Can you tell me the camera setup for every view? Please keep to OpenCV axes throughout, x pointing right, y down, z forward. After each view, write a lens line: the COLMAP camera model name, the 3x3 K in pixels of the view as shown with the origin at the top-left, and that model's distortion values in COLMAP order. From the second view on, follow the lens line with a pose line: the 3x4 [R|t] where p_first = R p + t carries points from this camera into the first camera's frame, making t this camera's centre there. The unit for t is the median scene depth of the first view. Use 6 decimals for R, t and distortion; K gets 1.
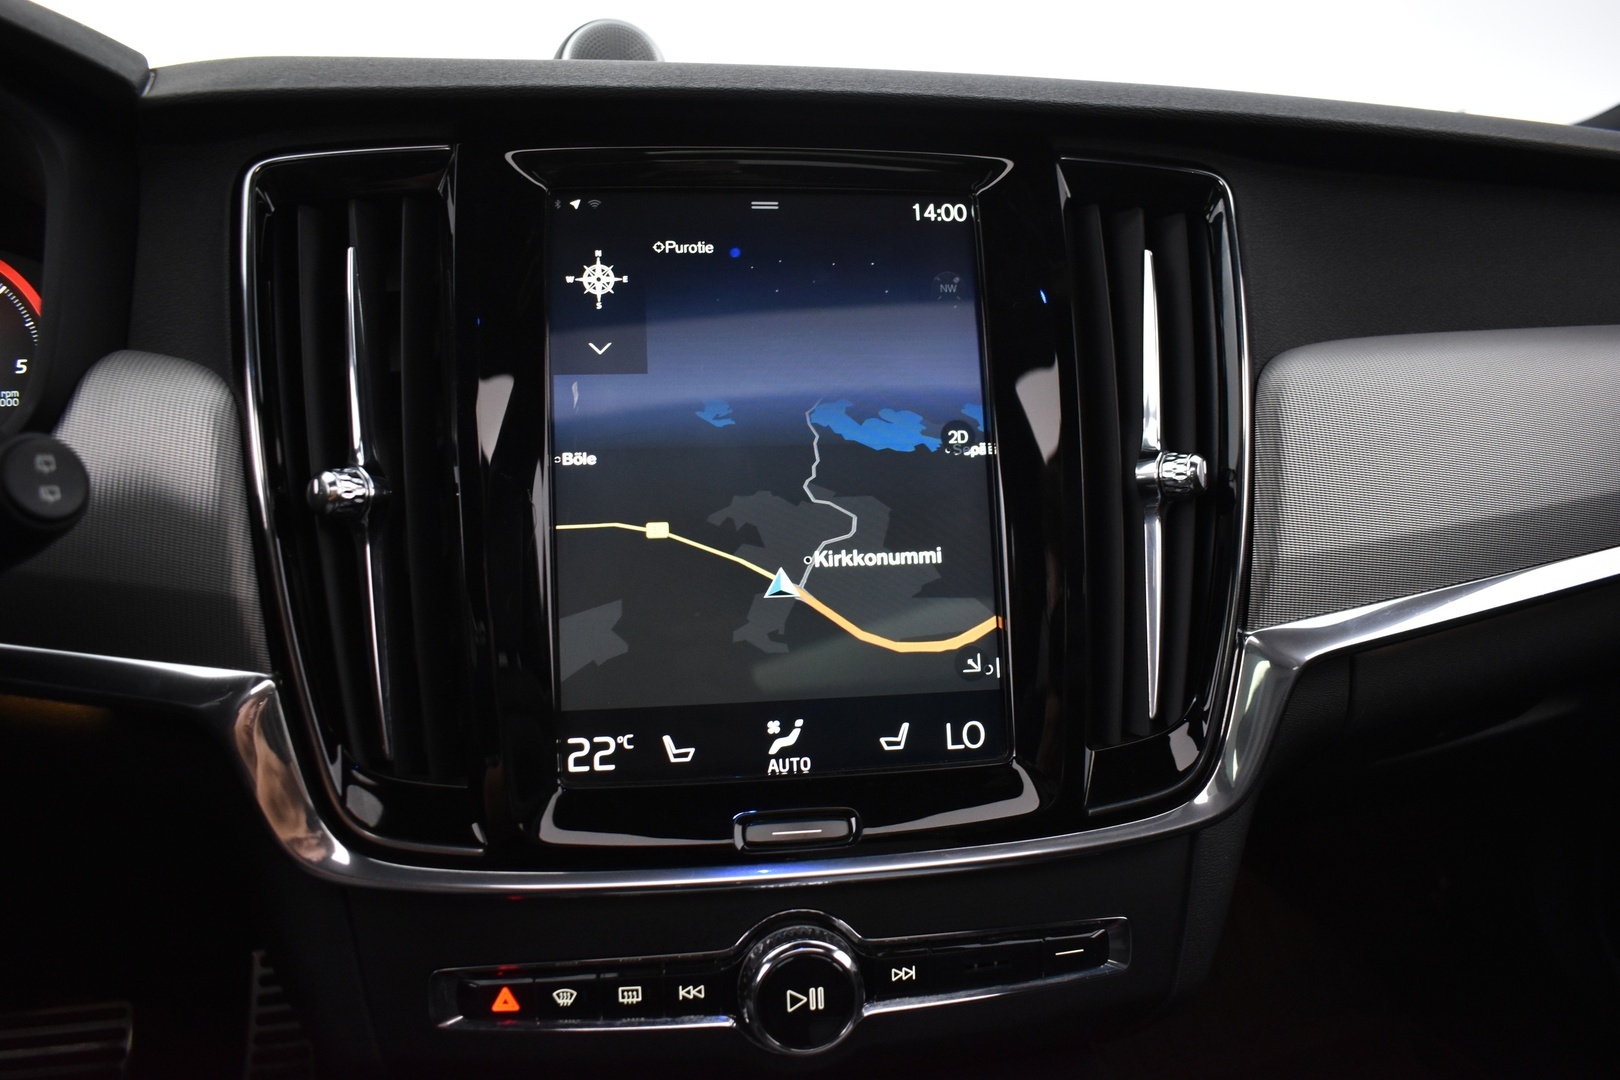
lens RADIAL K [[1229.2, 0, 806.5], [0, 1229.2, 526.8], [0, 0, 1]] dist [-0.109426, 0.021231]
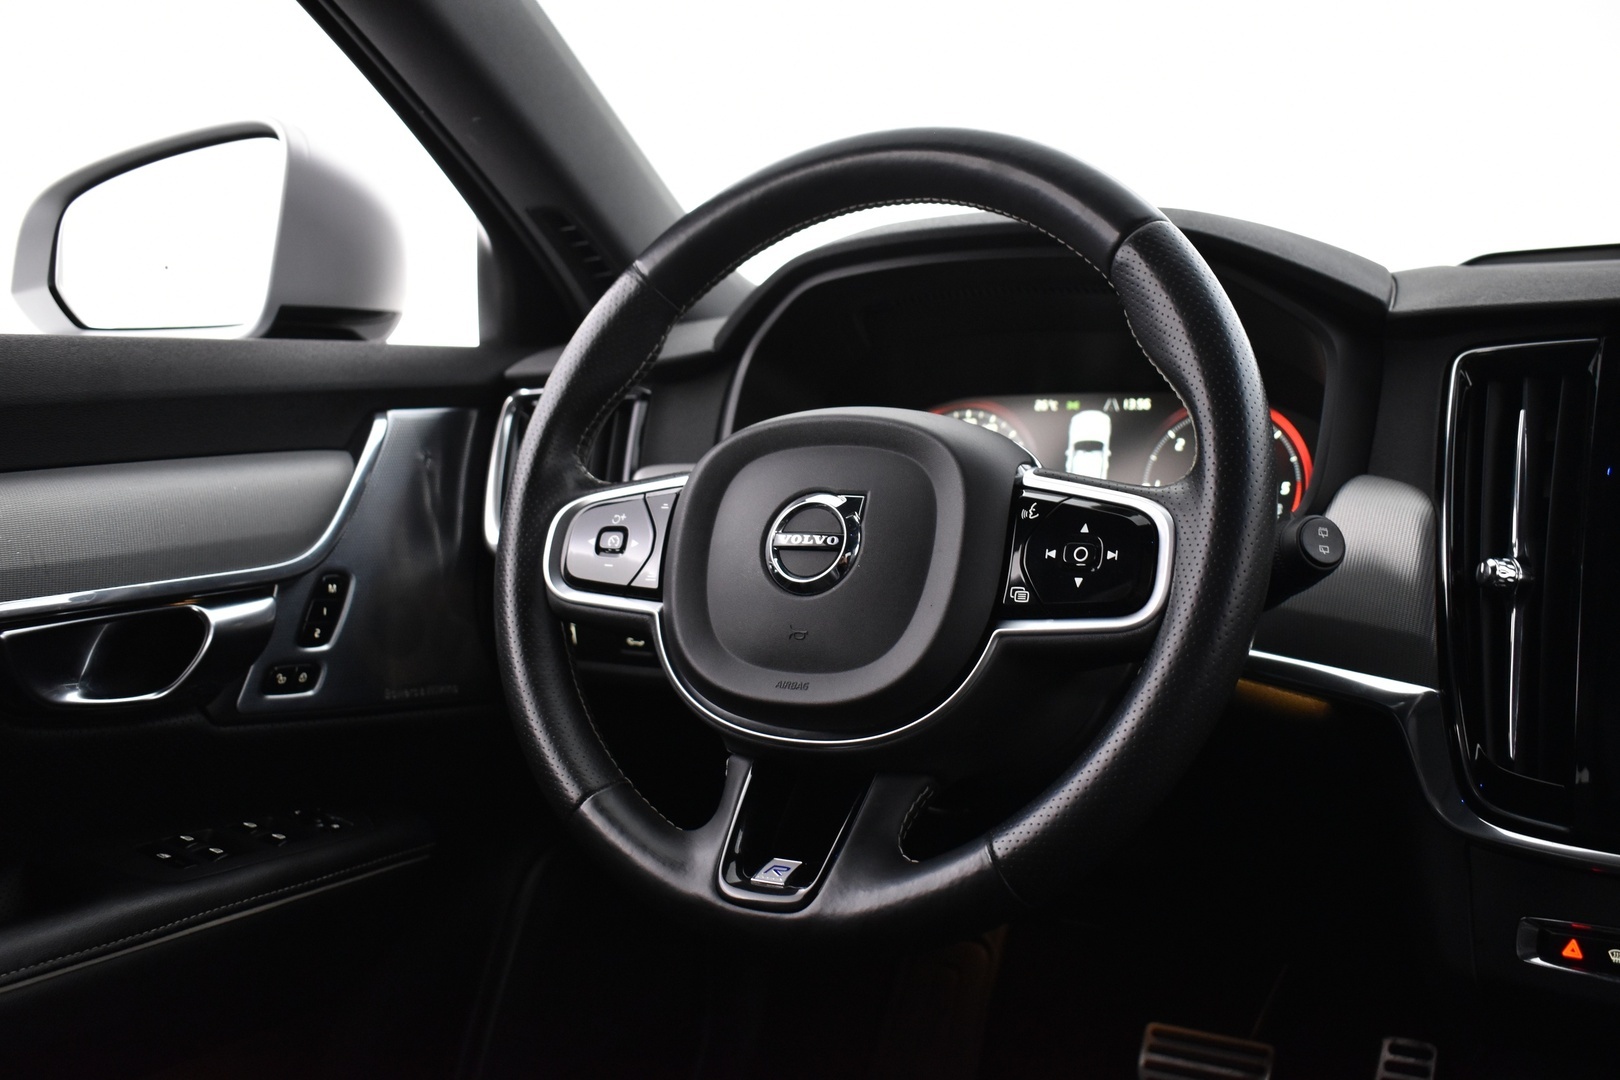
lens RADIAL K [[1568.0, 0, 810.0], [0, 1568.0, 540.0], [0, 0, 1]] dist [-0.085398, 0.034470]
pose [[0.677597, 0.042049, -0.734231, 0.405410], [-0.138794, 0.987735, -0.071522, 0.172808], [0.722218, 0.150370, 0.675122, -0.841513]]
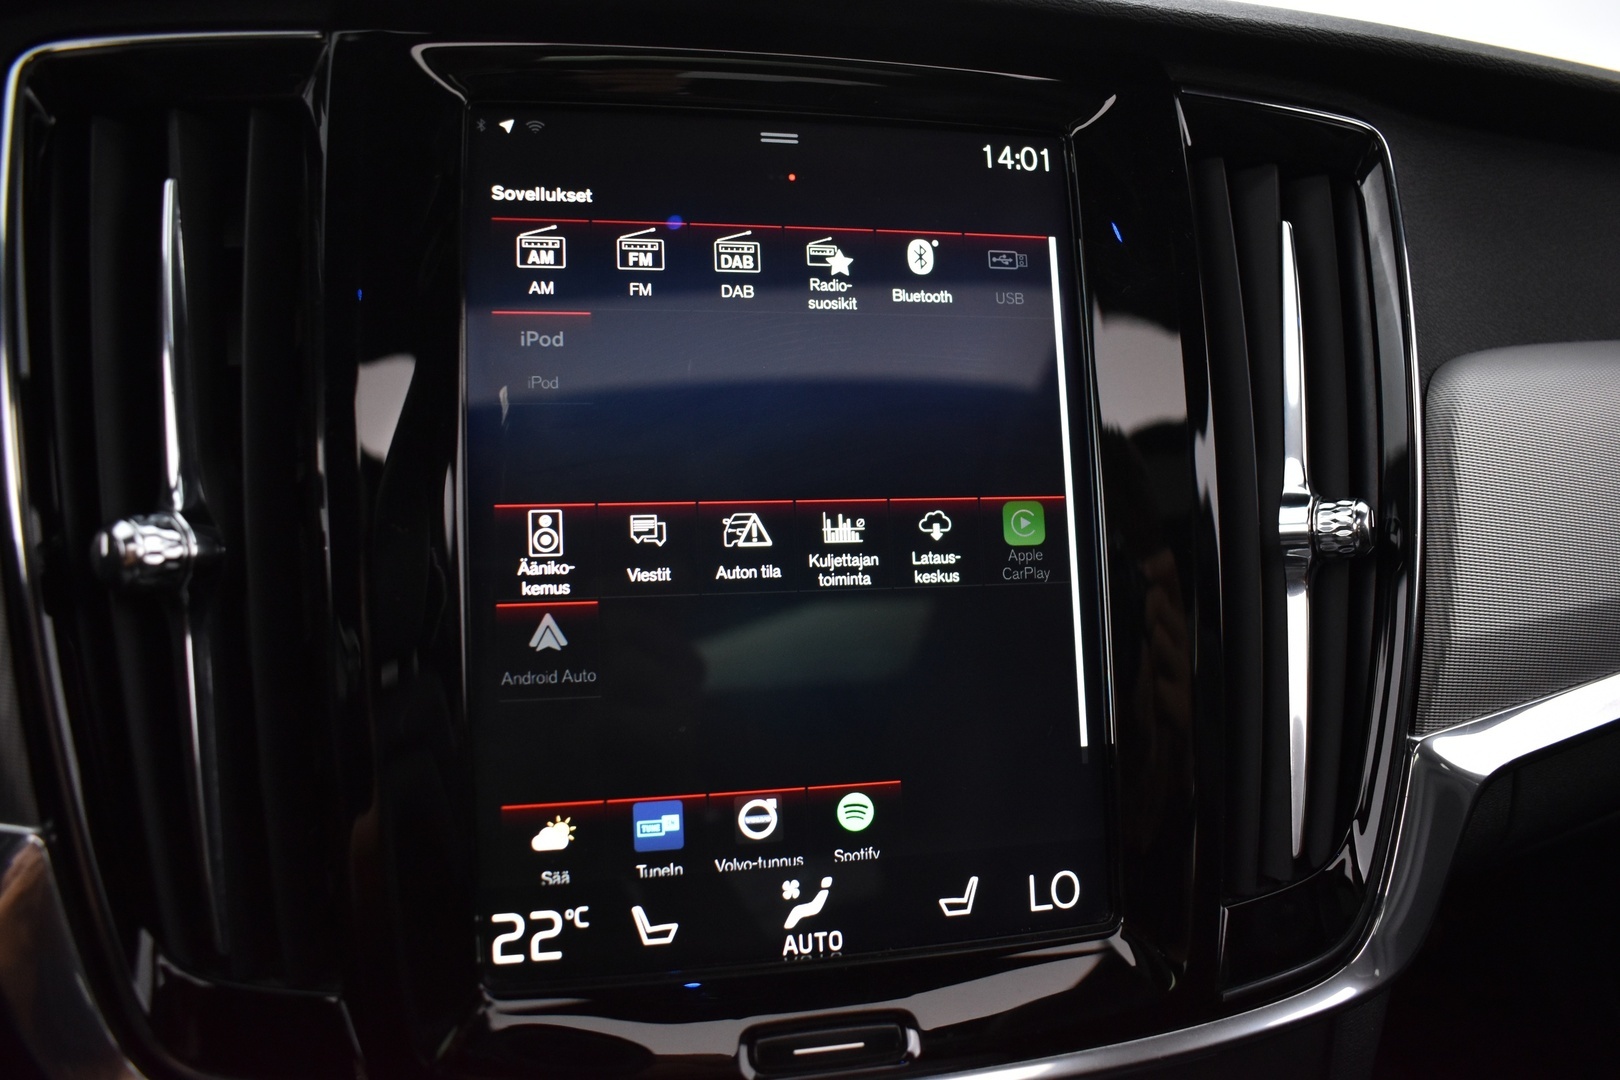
lens RADIAL K [[1229.2, 0, 806.5], [0, 1229.2, 526.8], [0, 0, 1]] dist [-0.109426, 0.021231]
pose [[0.997249, 0.010840, 0.073323, -0.071427], [-0.011912, 0.999828, 0.014201, -0.052796], [-0.073156, -0.015035, 0.997207, 0.315011]]
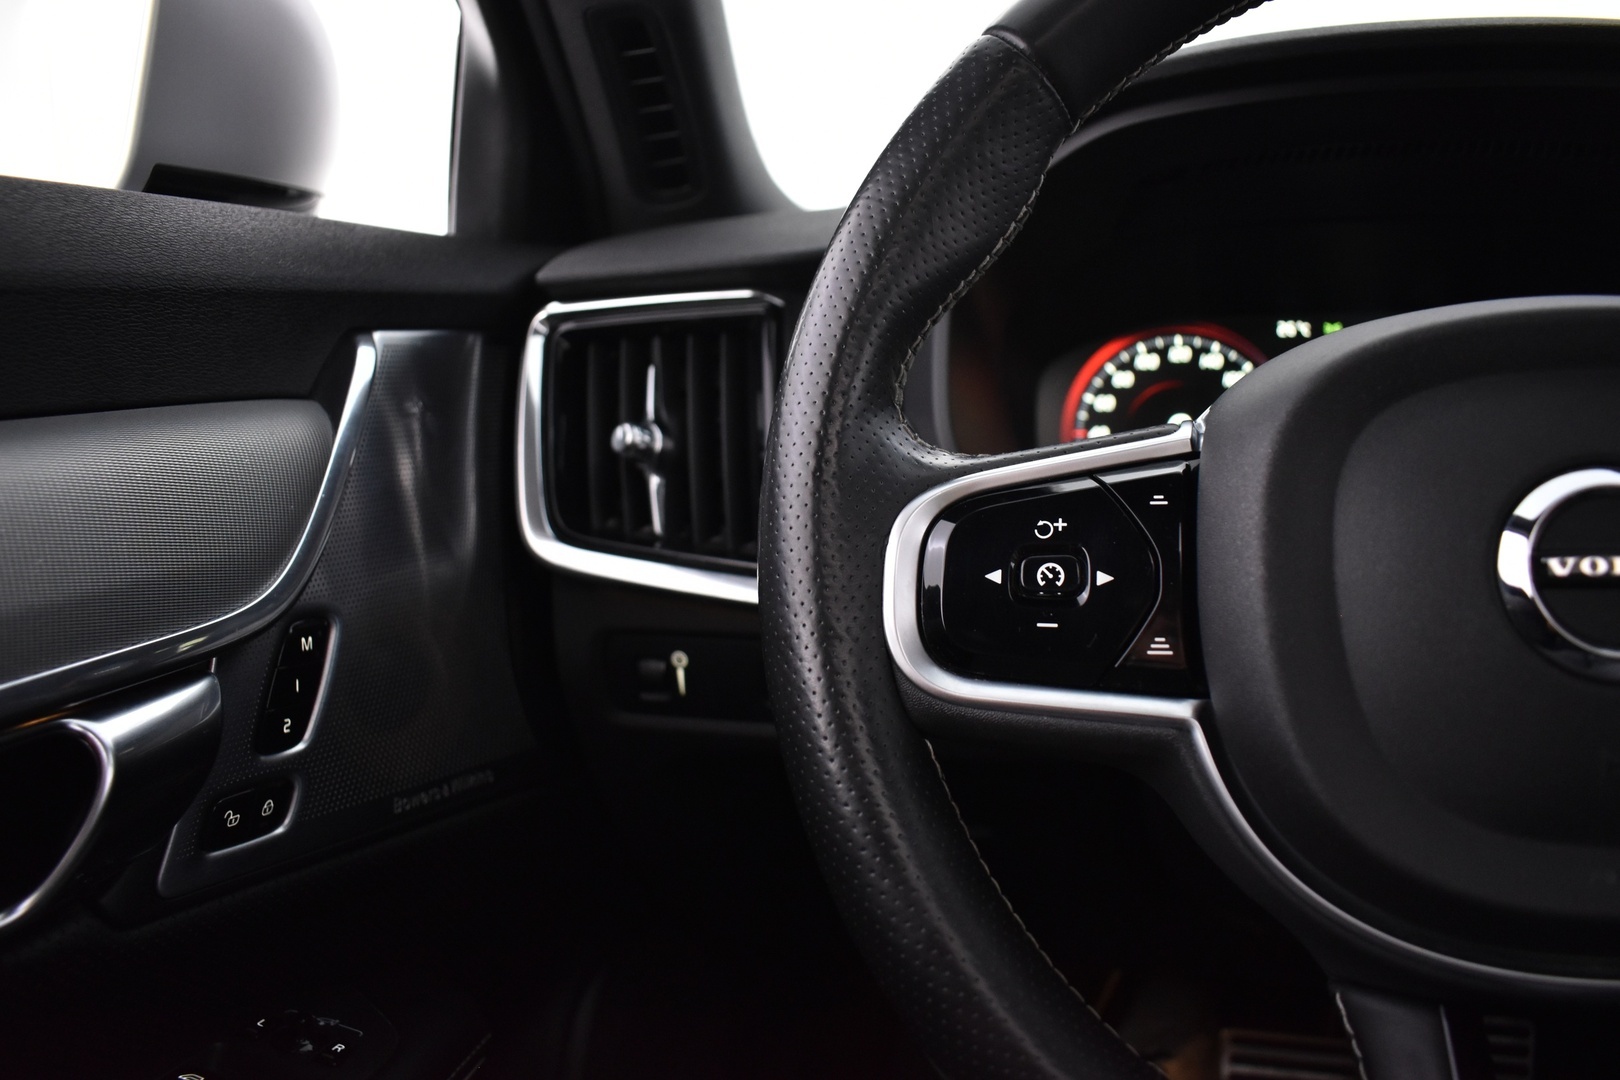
lens RADIAL K [[1229.2, 0, 806.5], [0, 1229.2, 526.8], [0, 0, 1]] dist [-0.109426, 0.021231]
pose [[0.842587, 0.042382, -0.536891, -0.923626], [-0.087463, 0.994433, -0.058762, 0.099871], [0.531411, 0.096471, 0.841603, -0.405284]]
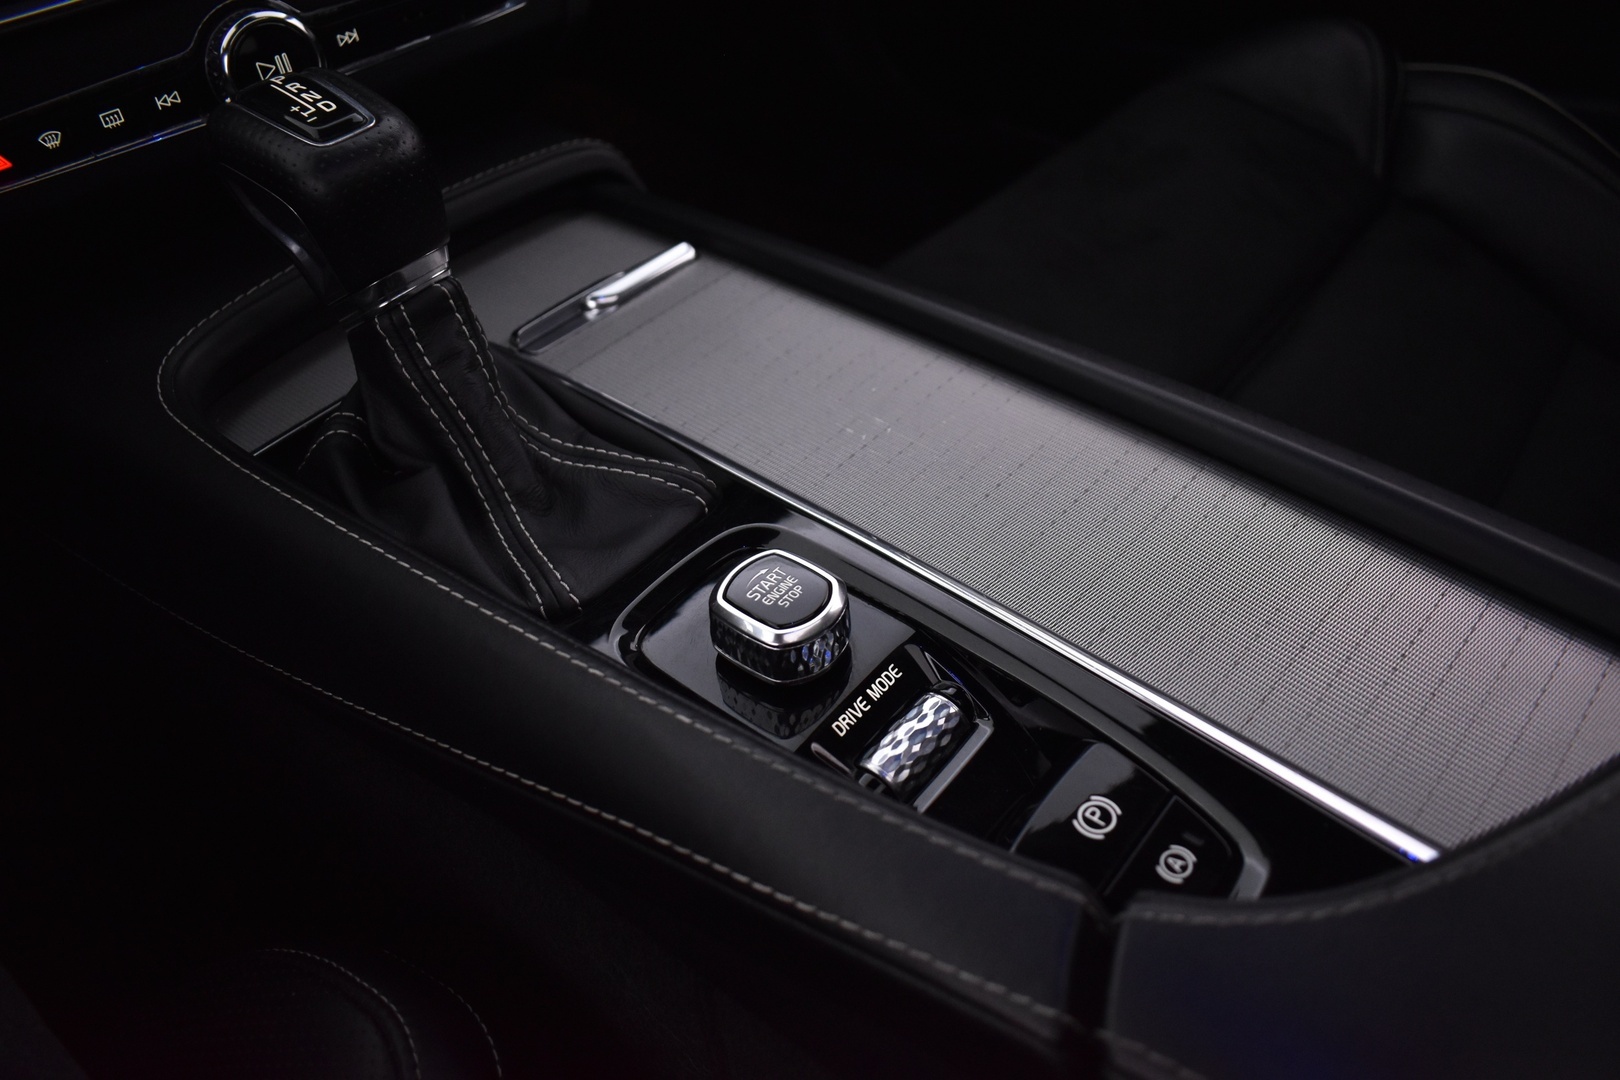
lens RADIAL K [[1229.2, 0, 806.5], [0, 1229.2, 526.8], [0, 0, 1]] dist [-0.109426, 0.021231]
pose [[0.821862, -0.409215, 0.396340, -0.193203], [0.168798, 0.839398, 0.516641, 0.252281], [-0.544104, -0.357706, 0.758945, -0.231283]]
